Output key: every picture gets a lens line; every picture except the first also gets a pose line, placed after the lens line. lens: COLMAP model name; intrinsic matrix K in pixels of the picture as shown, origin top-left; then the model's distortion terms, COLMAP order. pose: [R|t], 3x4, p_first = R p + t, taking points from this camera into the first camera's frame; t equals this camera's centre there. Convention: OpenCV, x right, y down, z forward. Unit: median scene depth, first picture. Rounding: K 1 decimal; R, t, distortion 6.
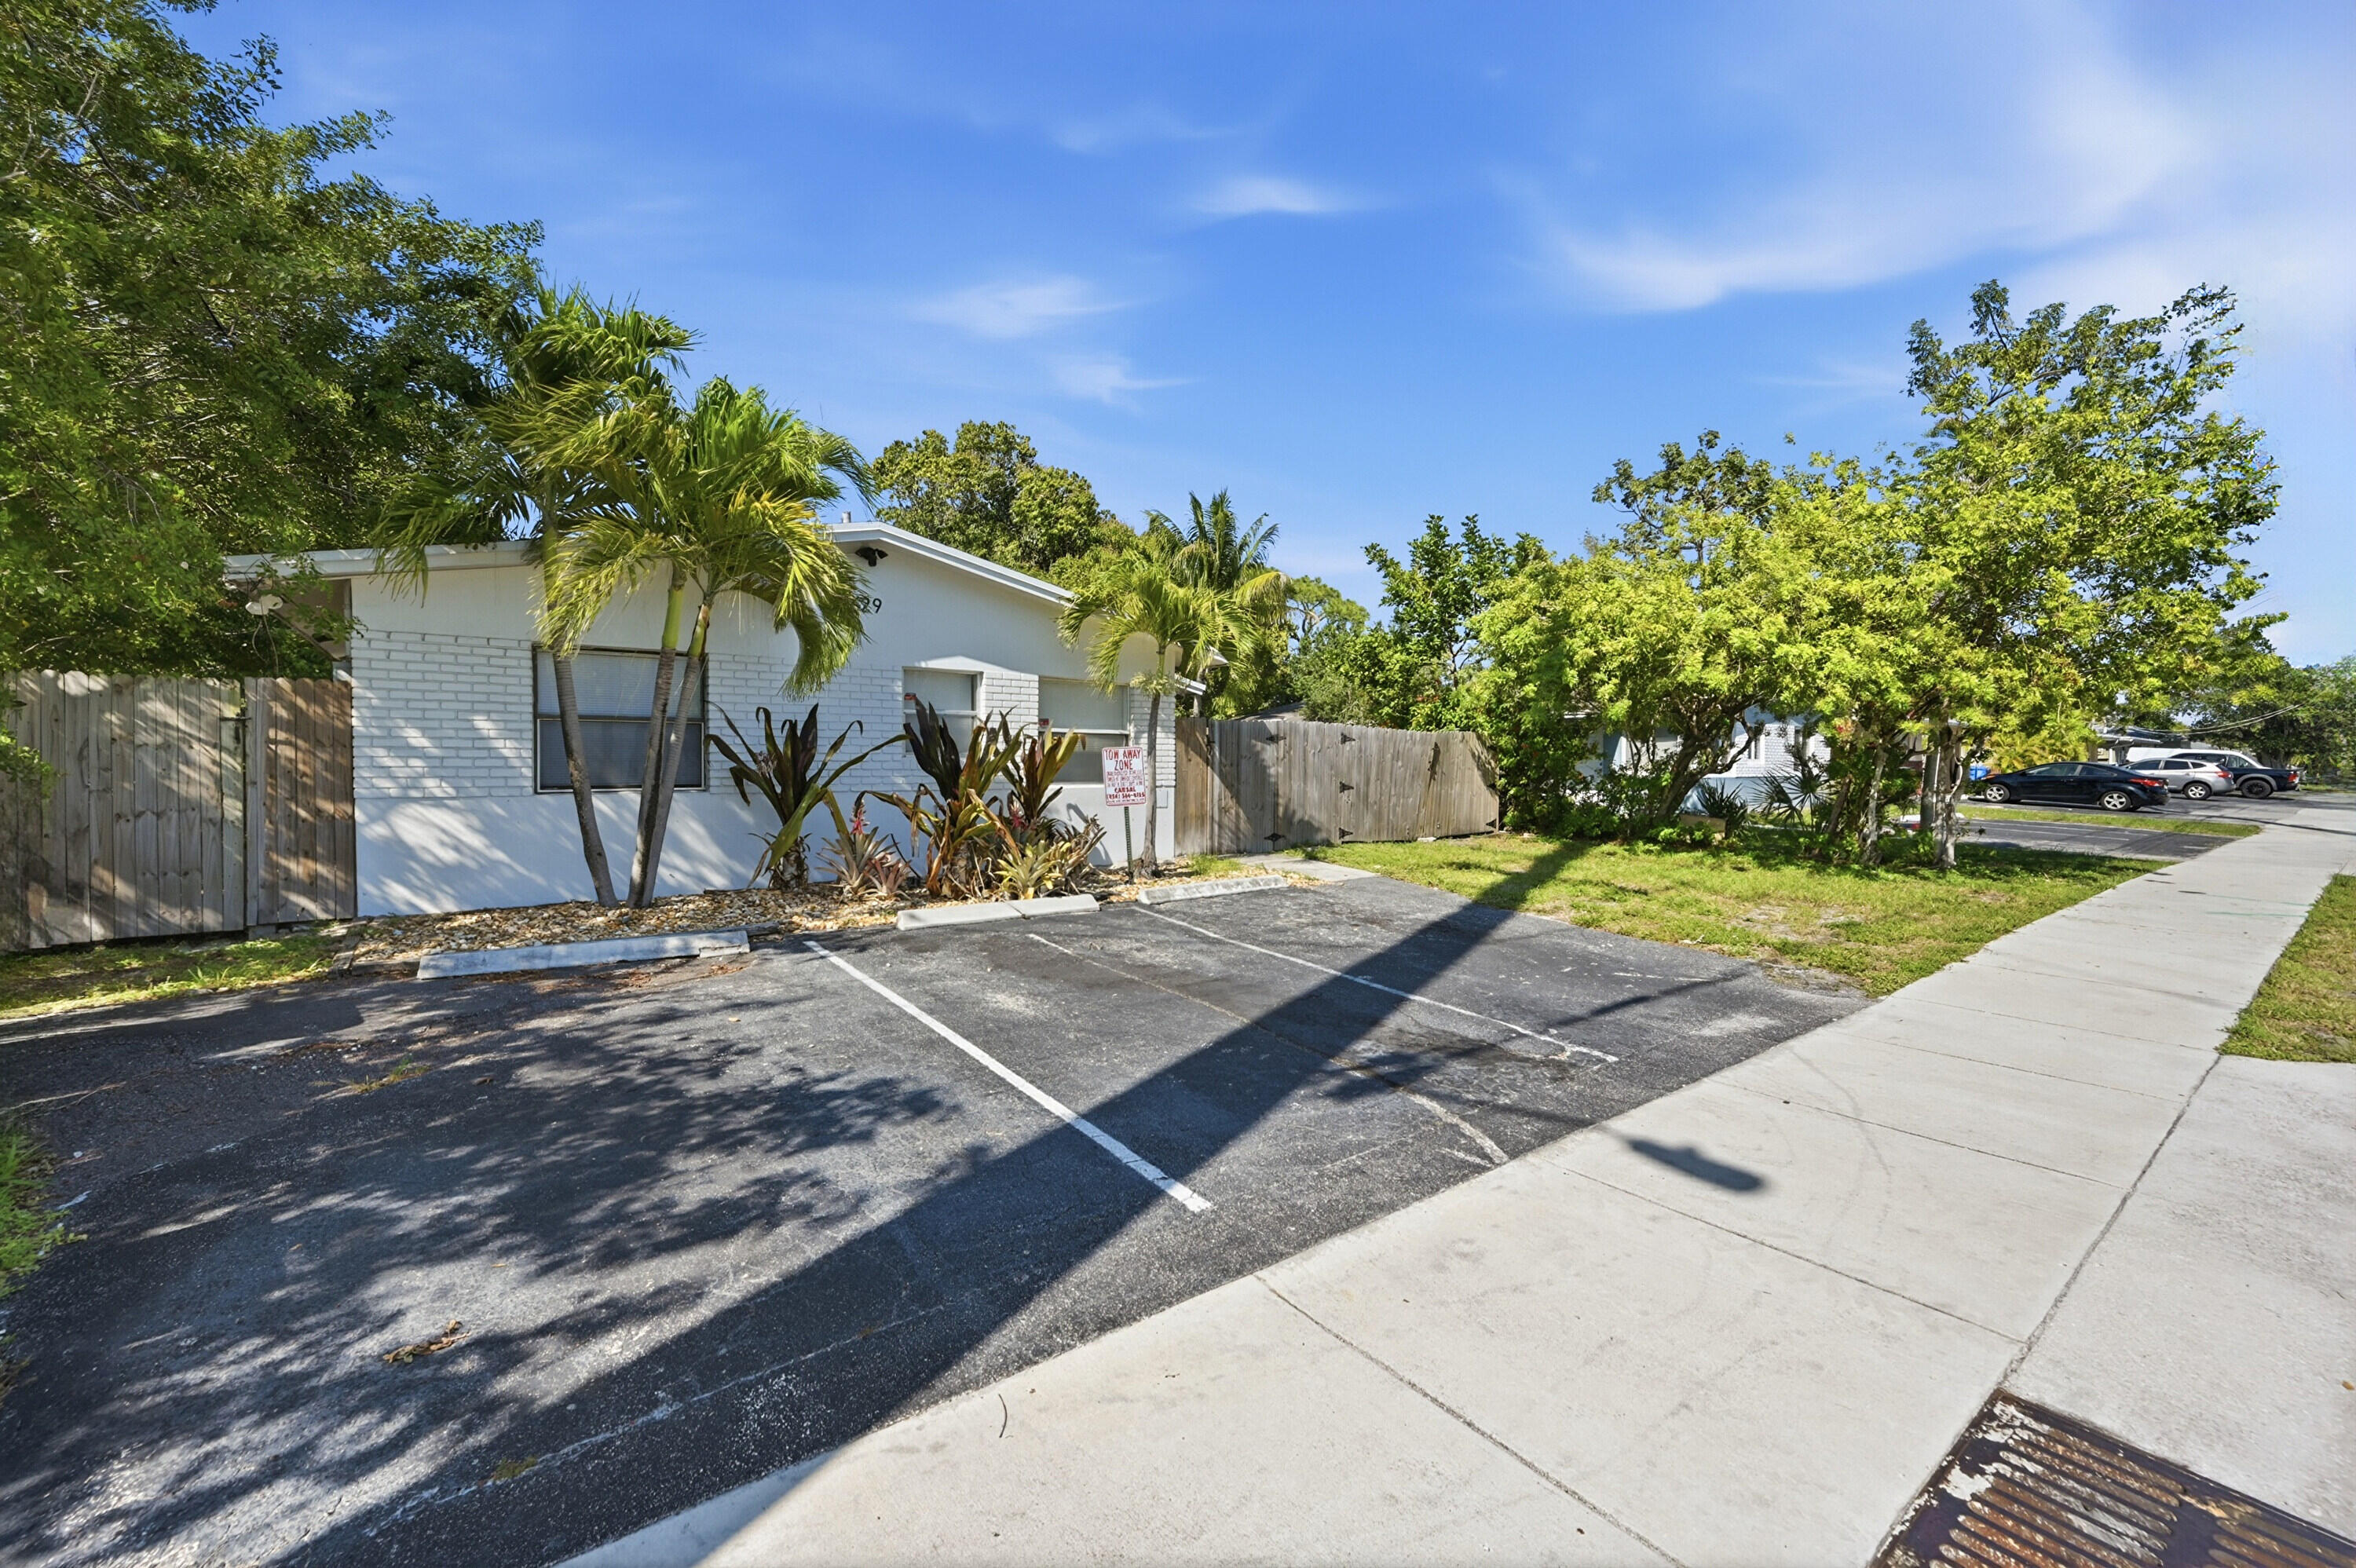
lens RADIAL K [[953.8, 0, 1192.1], [0, 953.8, 788.7], [0, 0, 1]] dist [0.001316, 0.000269]
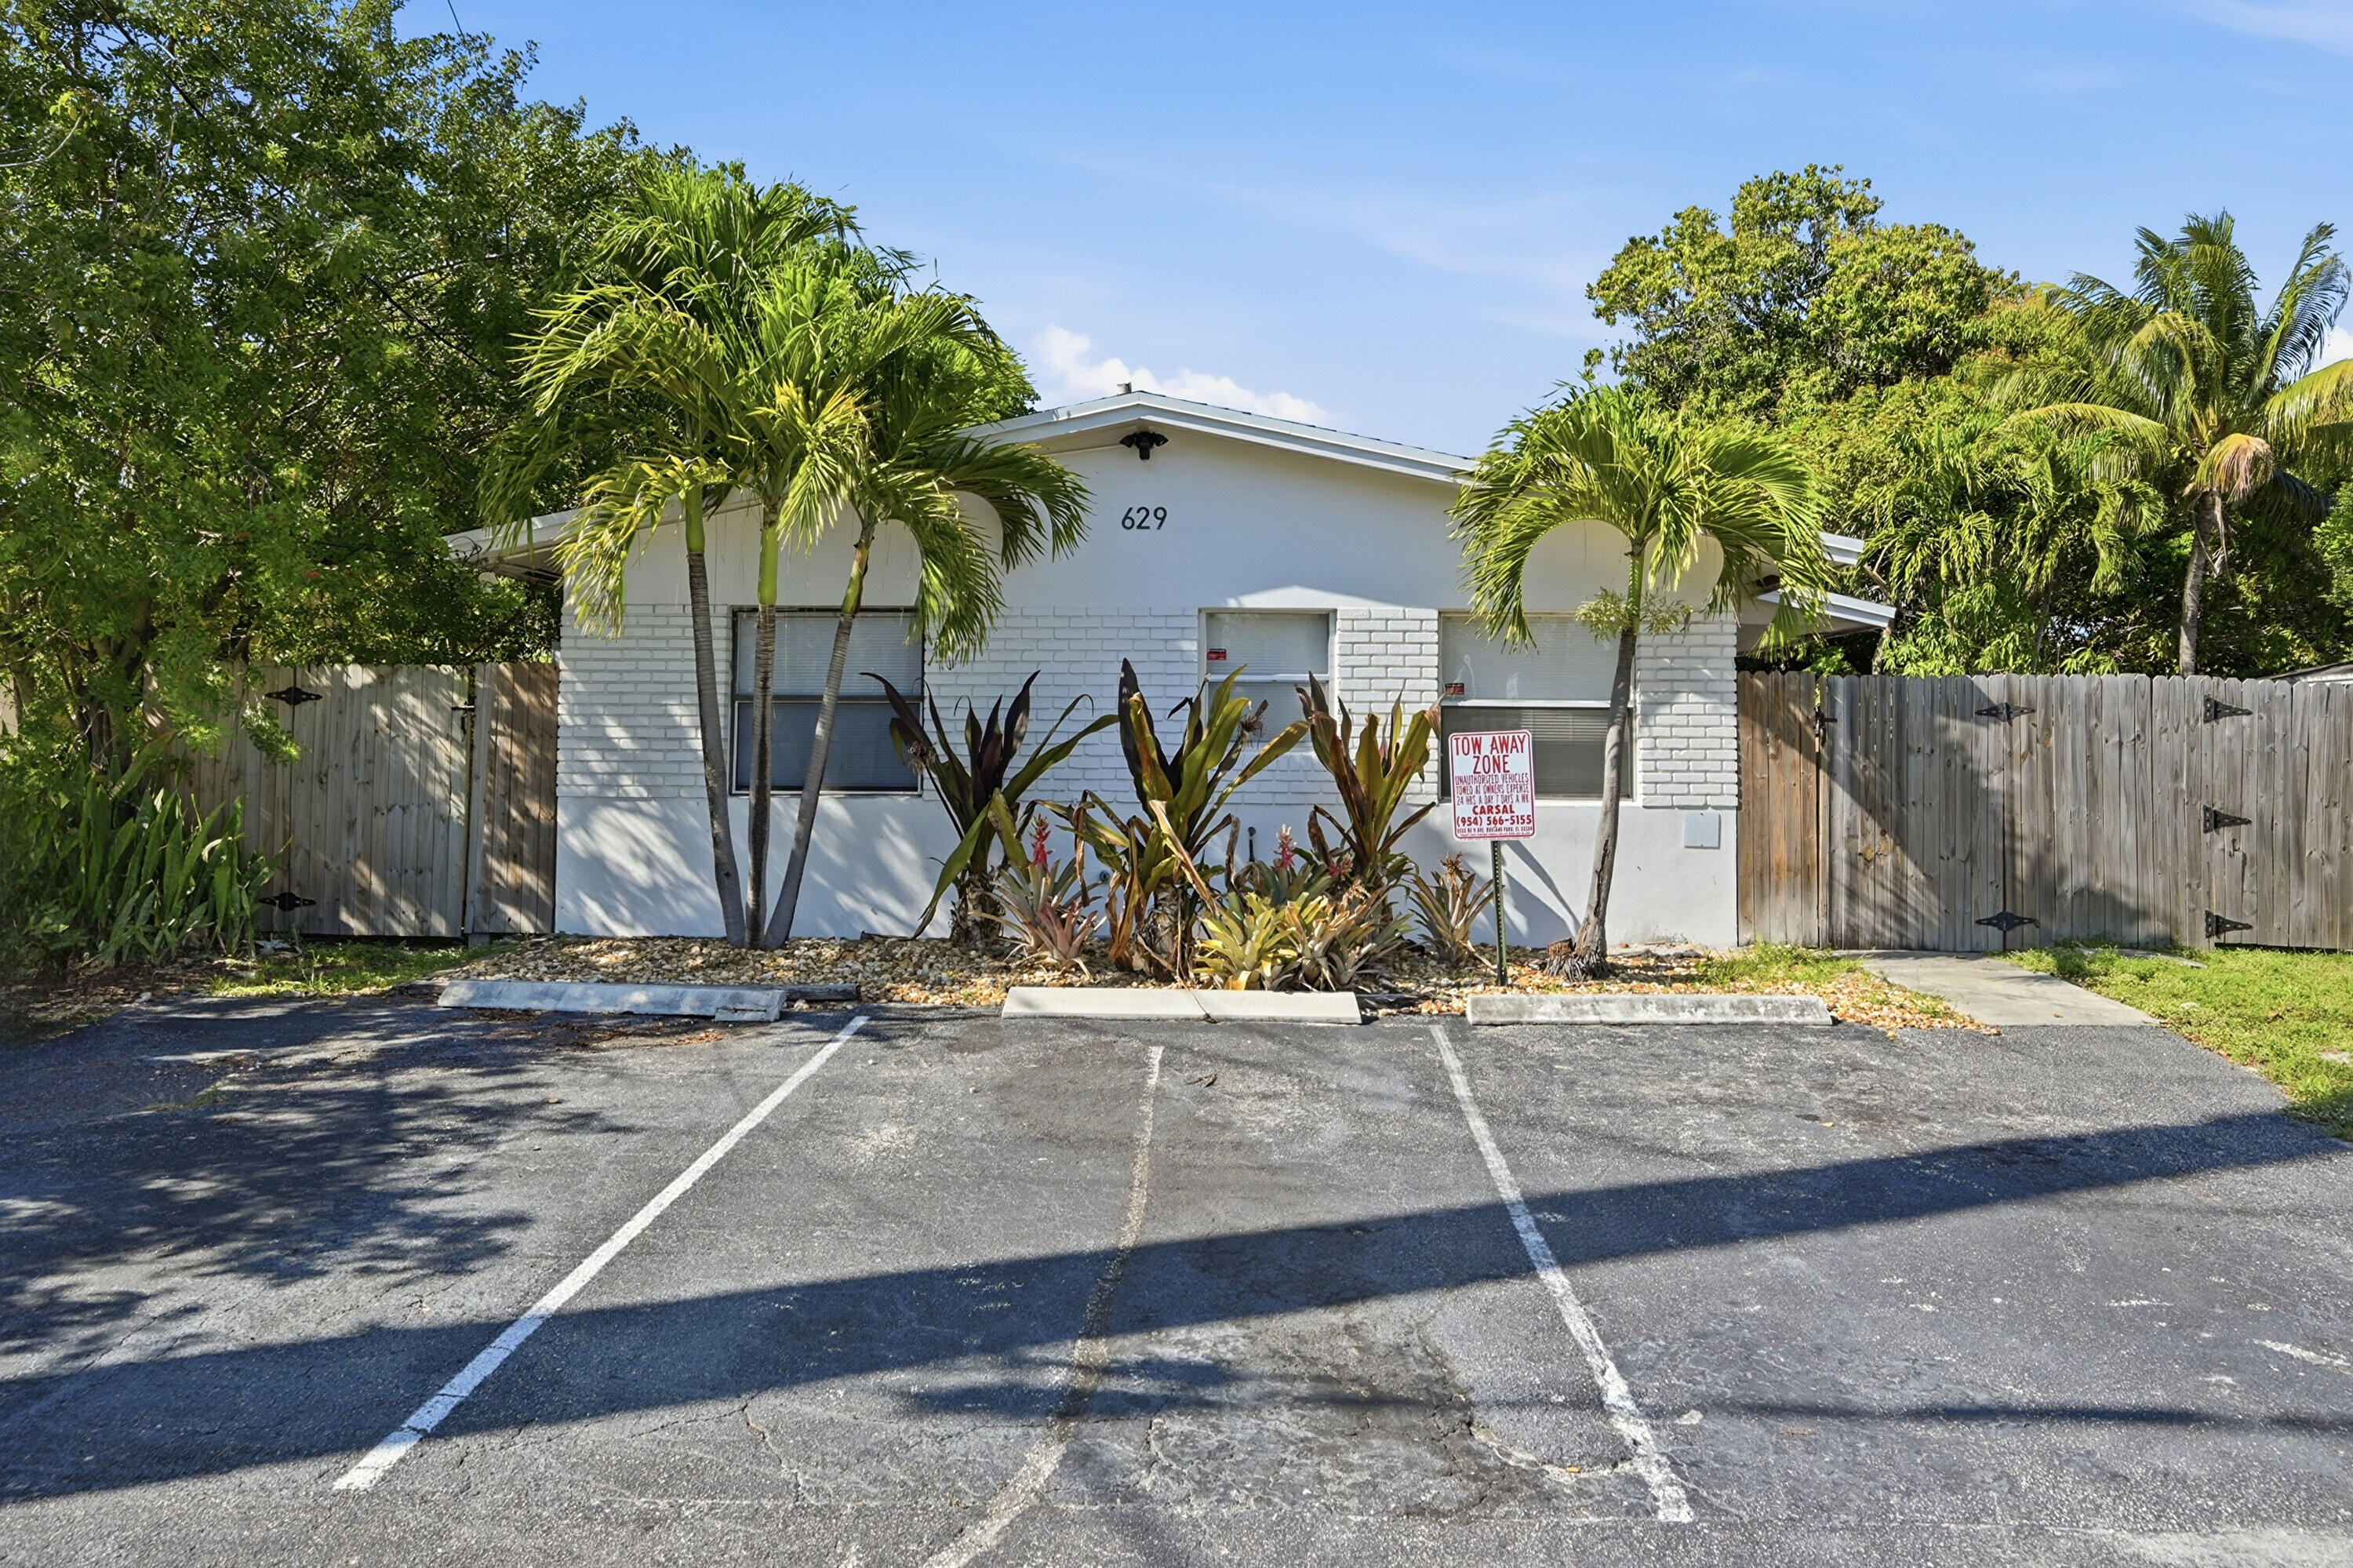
lens RADIAL K [[1581.2, 0, 1167.3], [0, 1581.2, 719.2], [0, 0, 1]] dist [-0.005153, 0.002096]
pose [[0.767631, -0.014553, -0.640726, 0.478965], [-0.022011, 0.998554, -0.049051, -0.002953], [0.640514, 0.051756, 0.766201, 0.246353]]
